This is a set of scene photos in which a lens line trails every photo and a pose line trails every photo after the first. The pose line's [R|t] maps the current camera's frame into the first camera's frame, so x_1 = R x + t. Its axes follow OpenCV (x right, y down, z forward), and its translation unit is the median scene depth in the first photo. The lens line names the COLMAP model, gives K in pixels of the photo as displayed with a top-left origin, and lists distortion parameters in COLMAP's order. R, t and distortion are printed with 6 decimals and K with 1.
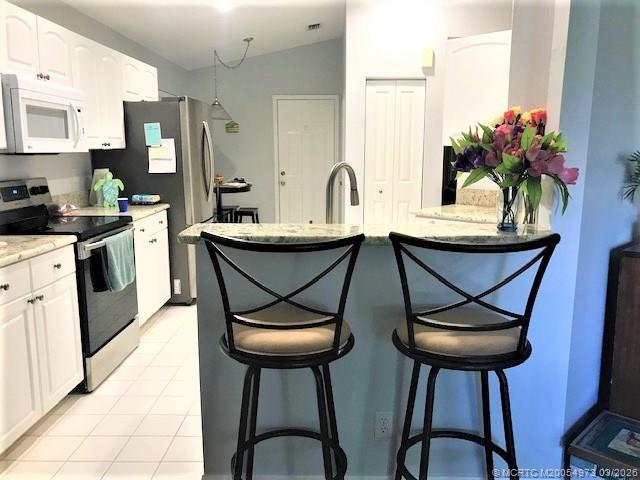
lens RADIAL K [[529.6, 0, 319.6], [0, 529.6, 237.3], [0, 0, 1]] dist [0.030923, -0.021546]
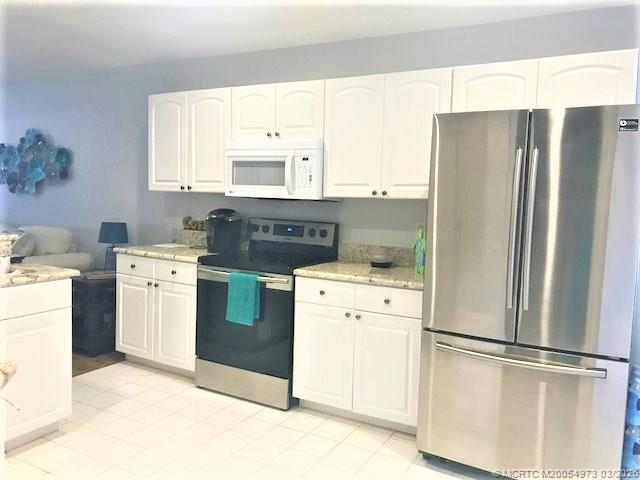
lens RADIAL K [[529.6, 0, 319.4], [0, 529.6, 241.2], [0, 0, 1]] dist [0.030923, -0.021546]
pose [[-0.461628, 0.066768, -0.884557, 0.389015], [-0.175554, 0.970565, 0.164878, -0.220452], [0.869529, 0.231400, -0.436319, 1.291986]]
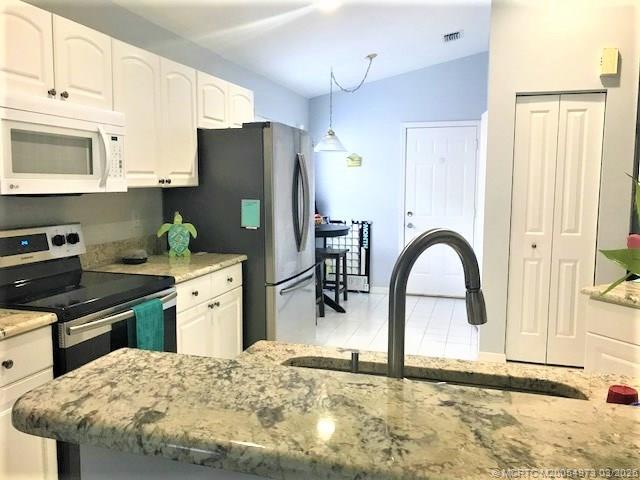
lens RADIAL K [[529.6, 0, 325.3], [0, 529.6, 239.5], [0, 0, 1]] dist [0.030923, -0.021546]
pose [[0.964015, 0.034376, -0.263617, 0.042672], [-0.049918, 0.997373, -0.052484, -0.057259], [0.261120, 0.063755, 0.963199, 0.297869]]
